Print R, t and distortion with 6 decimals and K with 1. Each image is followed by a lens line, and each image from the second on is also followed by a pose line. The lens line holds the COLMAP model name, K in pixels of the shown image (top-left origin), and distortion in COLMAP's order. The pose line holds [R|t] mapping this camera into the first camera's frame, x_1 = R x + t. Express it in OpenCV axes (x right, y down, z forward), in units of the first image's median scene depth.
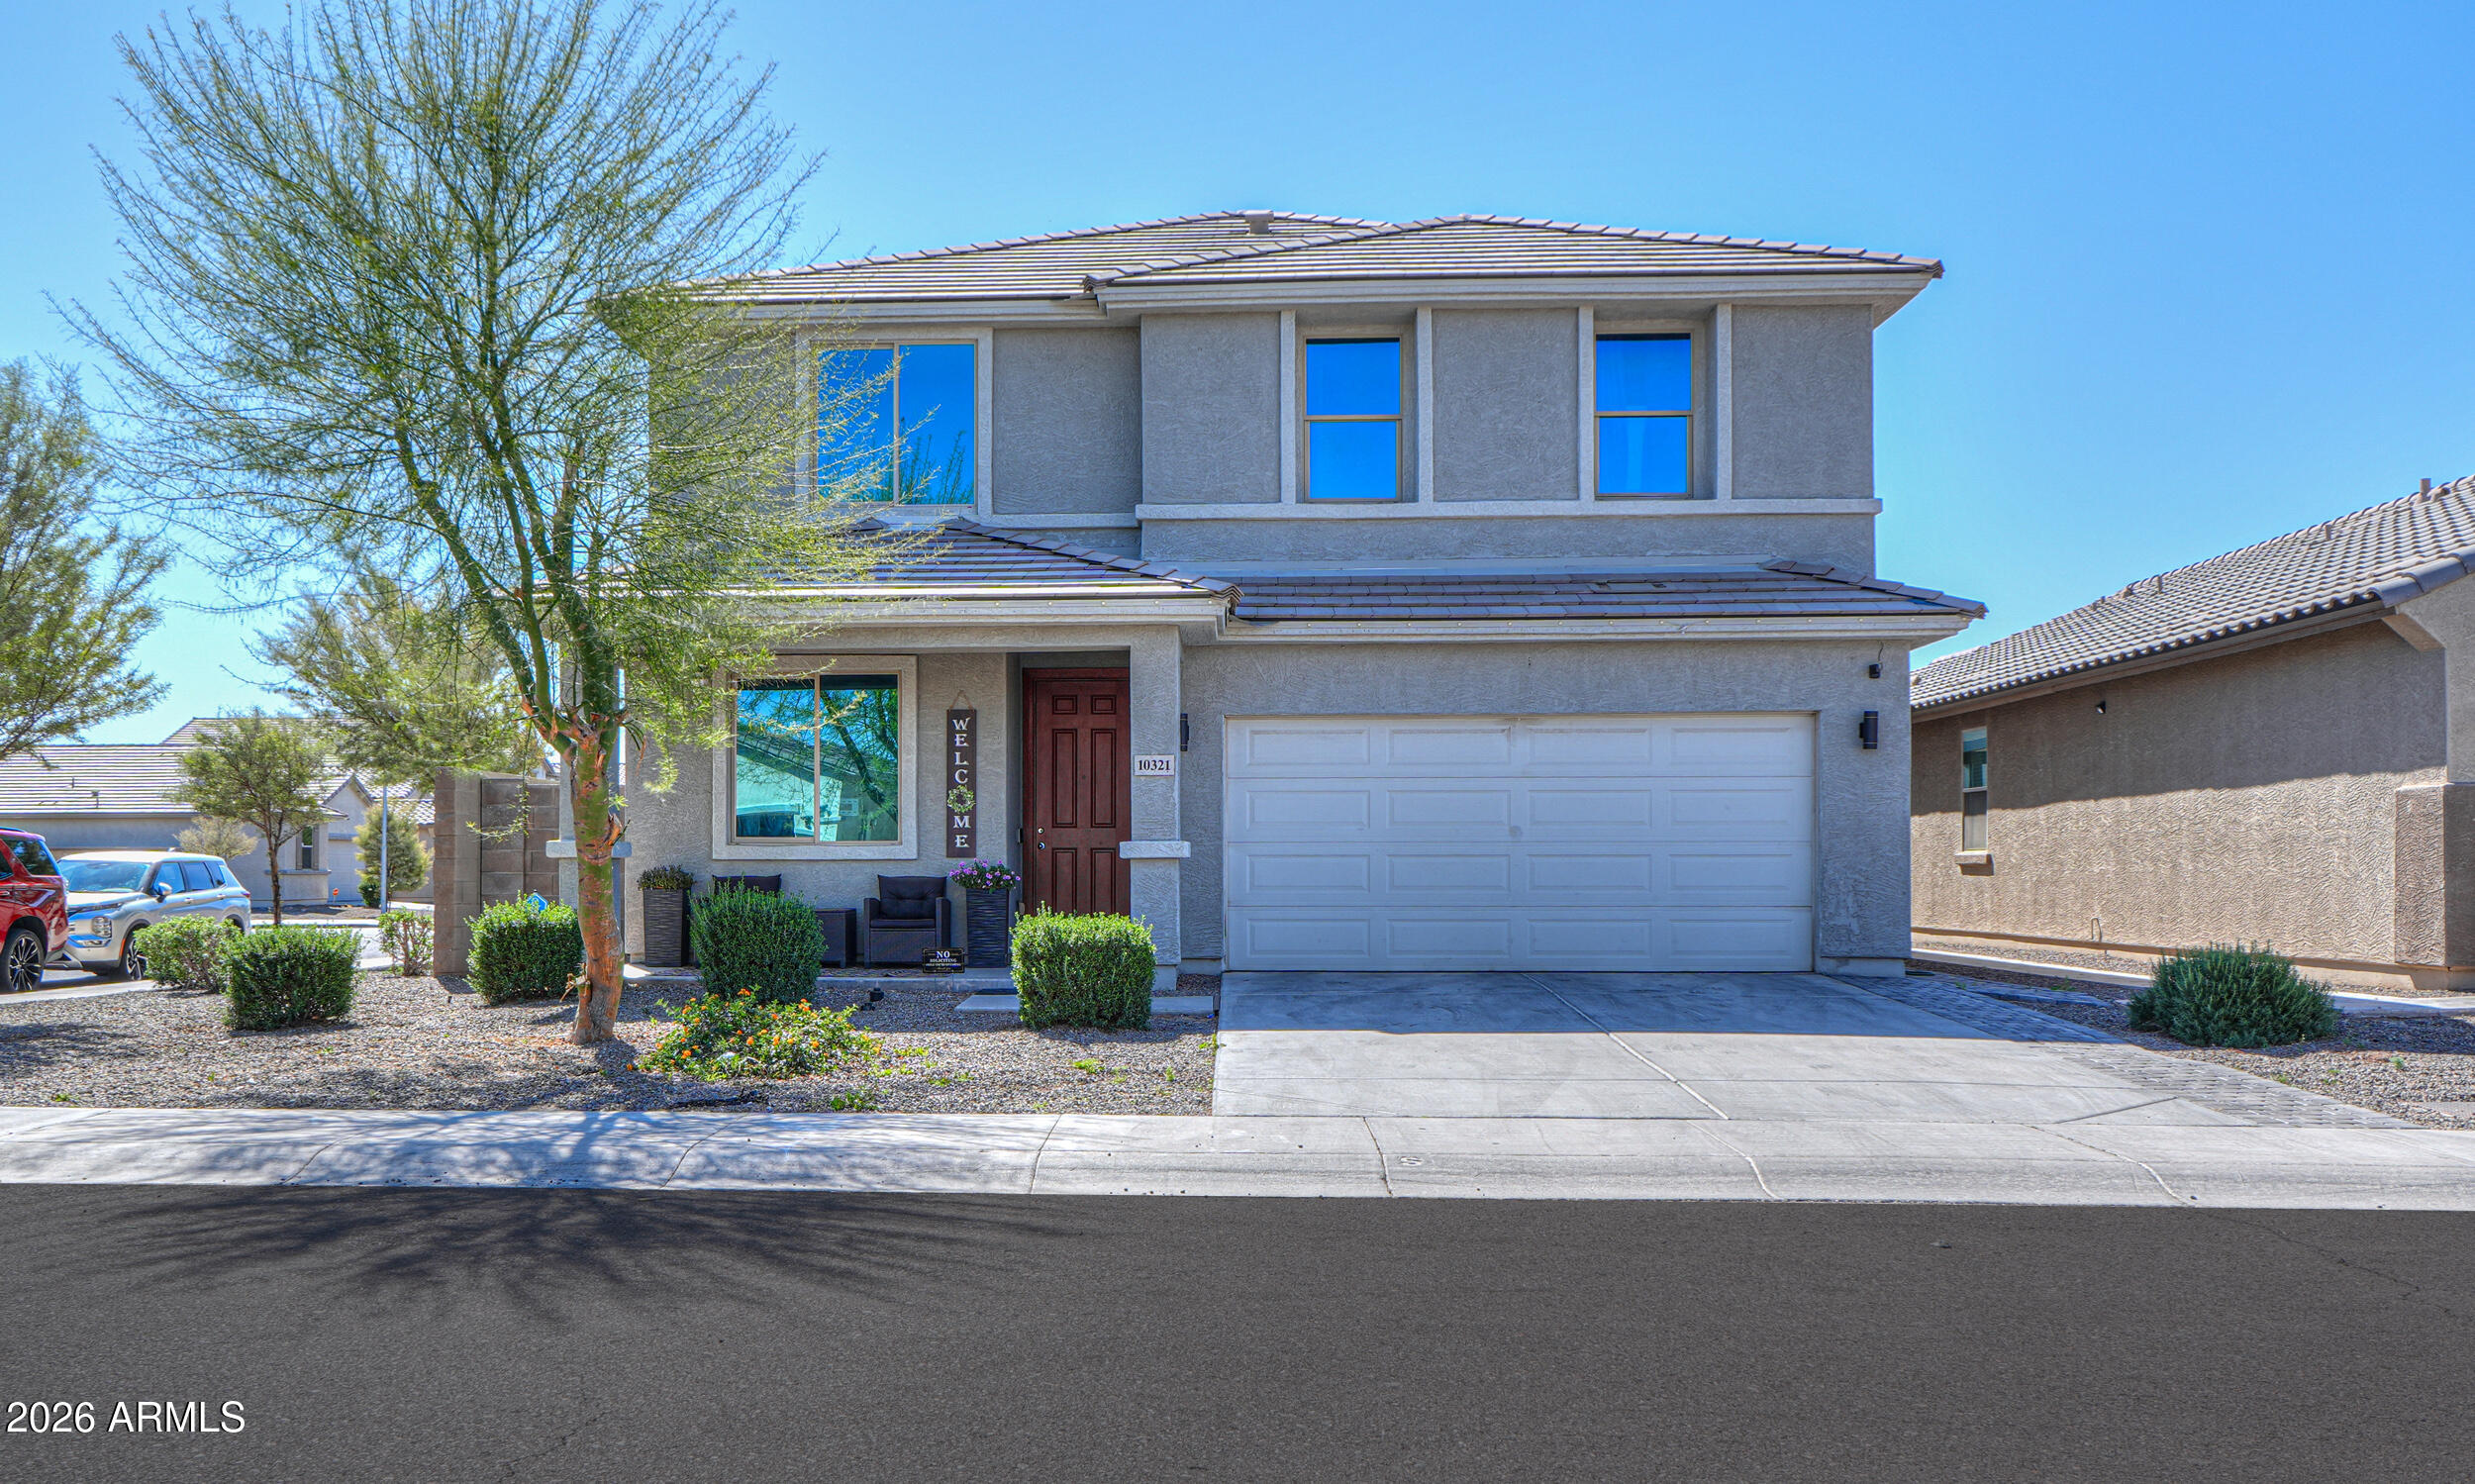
lens RADIAL K [[1926.4, 0, 1236.0], [0, 1926.4, 905.4], [0, 0, 1]] dist [0.004348, -0.000247]
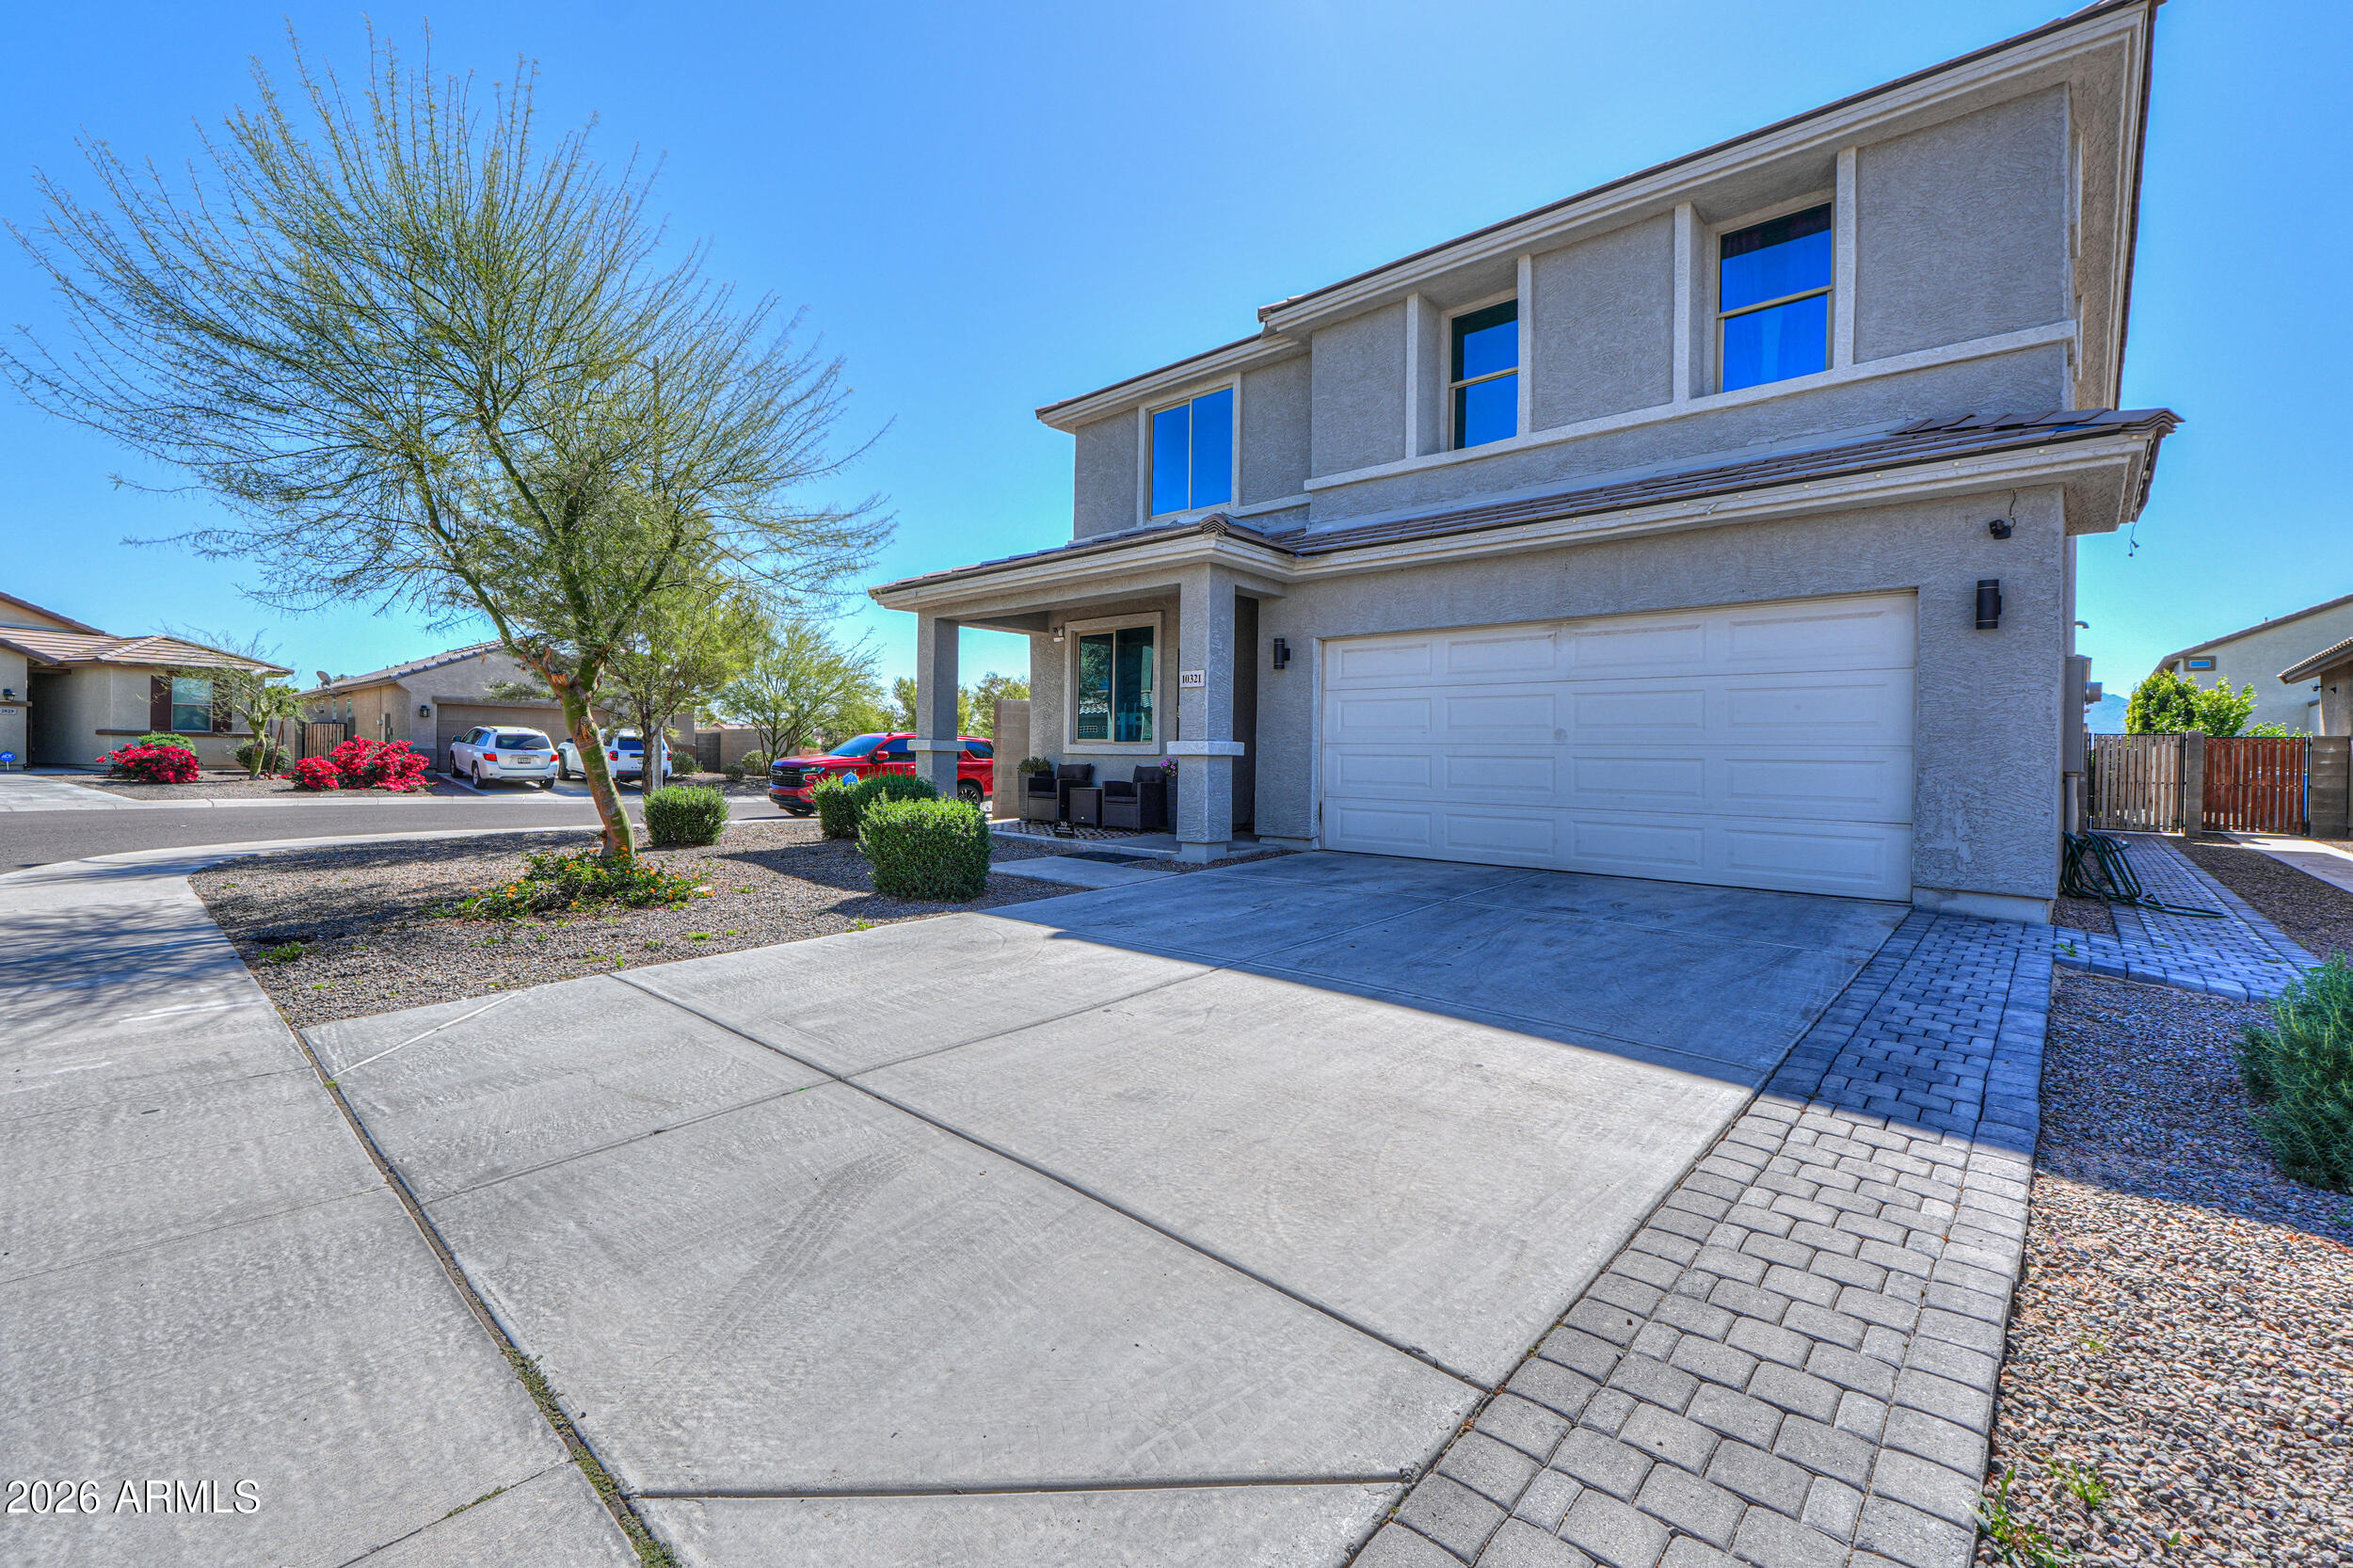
lens RADIAL K [[982.0, 0, 1168.9], [0, 982.0, 773.3], [0, 0, 1]] dist [-0.001219, -0.000077]
pose [[0.779717, 0.024430, -0.625656, 0.303485], [-0.028012, 0.999599, 0.004123, -0.013750], [0.625506, 0.014311, 0.780088, 0.453768]]
